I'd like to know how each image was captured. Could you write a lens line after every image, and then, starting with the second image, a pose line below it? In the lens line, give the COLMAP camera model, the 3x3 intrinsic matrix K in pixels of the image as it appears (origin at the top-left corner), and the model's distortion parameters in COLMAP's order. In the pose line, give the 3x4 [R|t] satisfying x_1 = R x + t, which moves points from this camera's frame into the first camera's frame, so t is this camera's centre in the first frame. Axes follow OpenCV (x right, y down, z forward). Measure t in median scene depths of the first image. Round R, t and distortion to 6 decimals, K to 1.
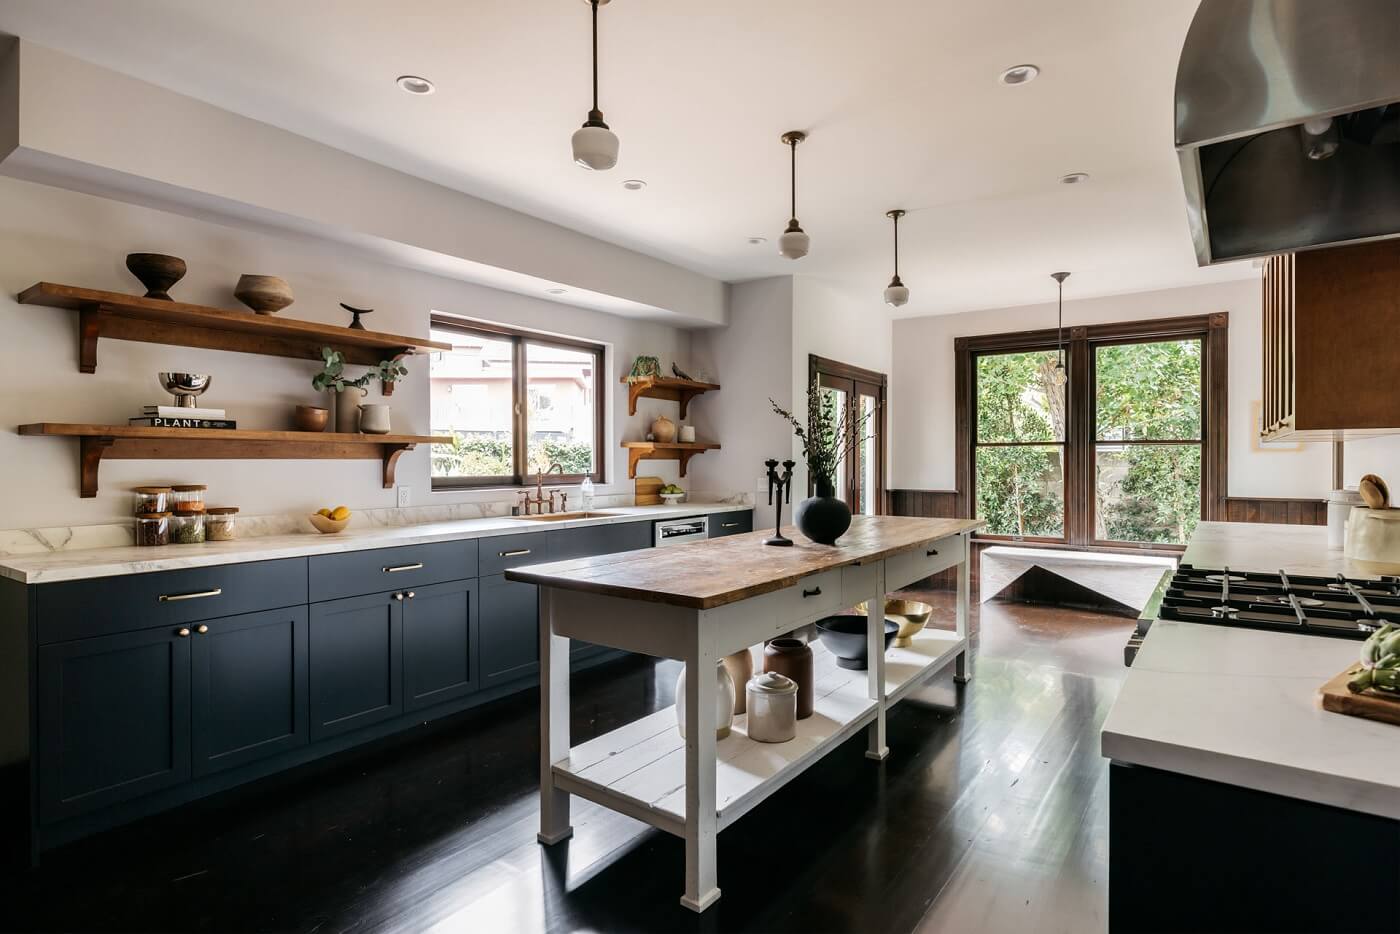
lens RADIAL K [[743.7, 0, 700.0], [0, 743.7, 467.0], [0, 0, 1]] dist [-0.001656, 0.002108]
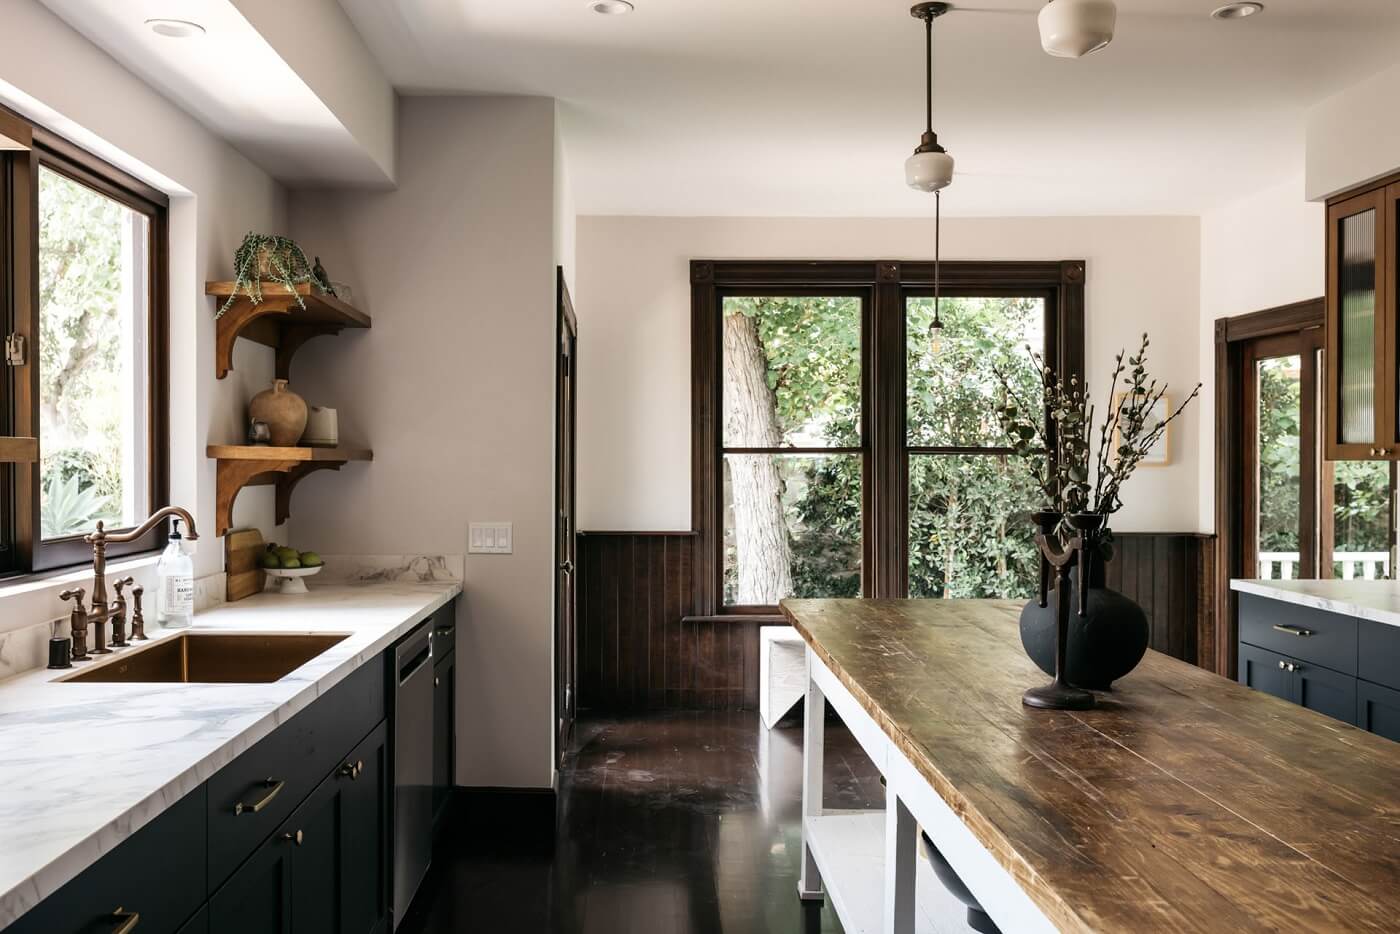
lens RADIAL K [[1248.3, 0, 623.9], [0, 1248.3, 453.5], [0, 0, 1]] dist [-0.011943, -0.001589]
pose [[0.821982, 0.004965, 0.569492, -0.280849], [0.002462, 0.999922, -0.012270, -0.018413], [-0.569509, 0.011488, 0.821905, 0.299353]]
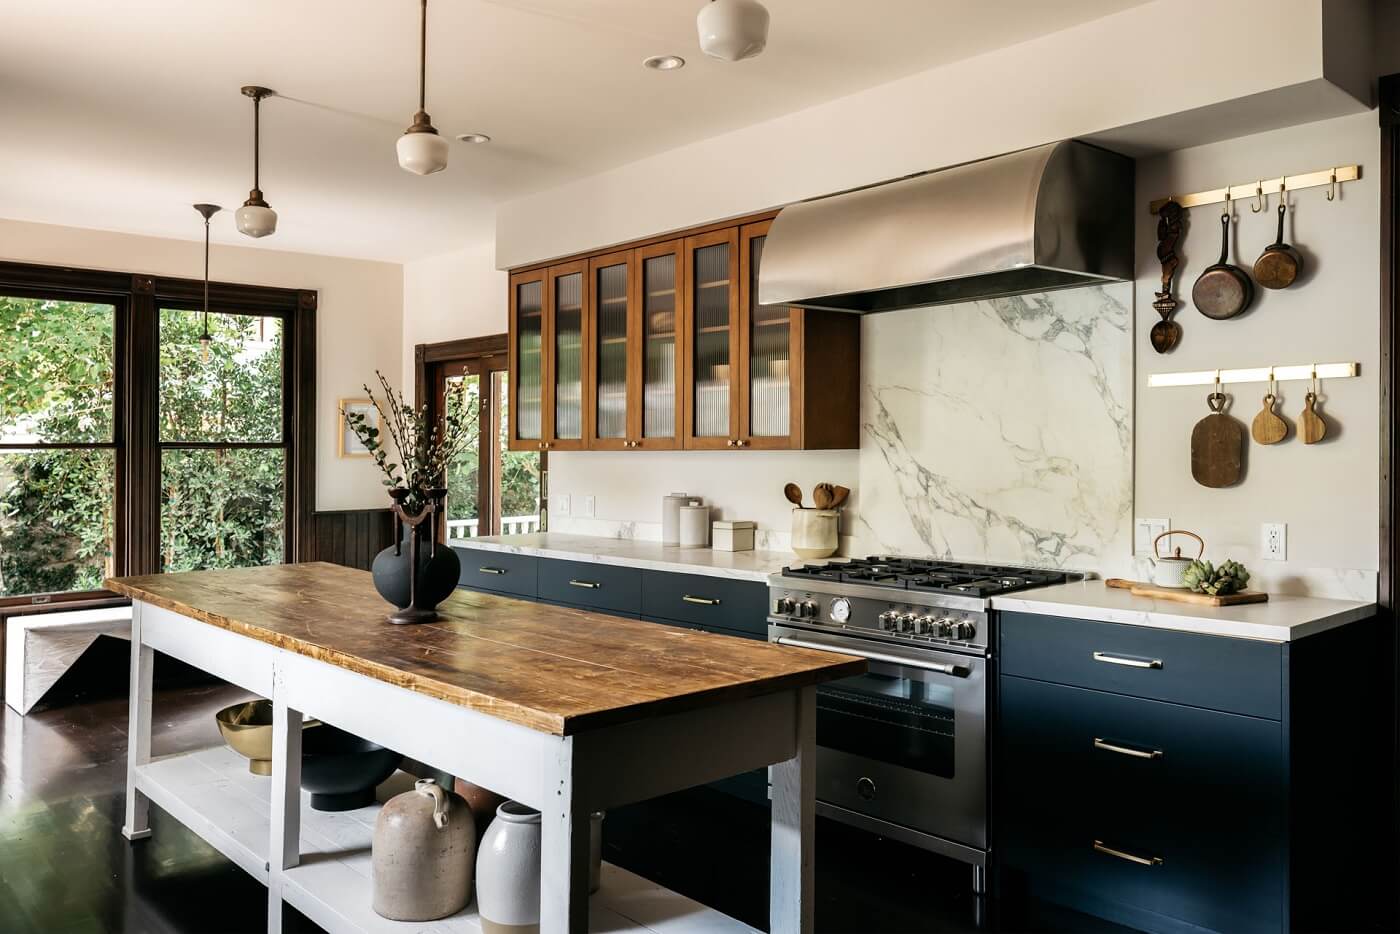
lens RADIAL K [[1120.0, 0, 700.5], [0, 1120.0, 438.9], [0, 0, 1]] dist [0.001695, 0.003823]
pose [[0.209038, 0.008453, 0.977871, -0.420806], [0.016161, 0.999796, -0.012097, -0.018675], [-0.977774, 0.018332, 0.208859, 0.309678]]
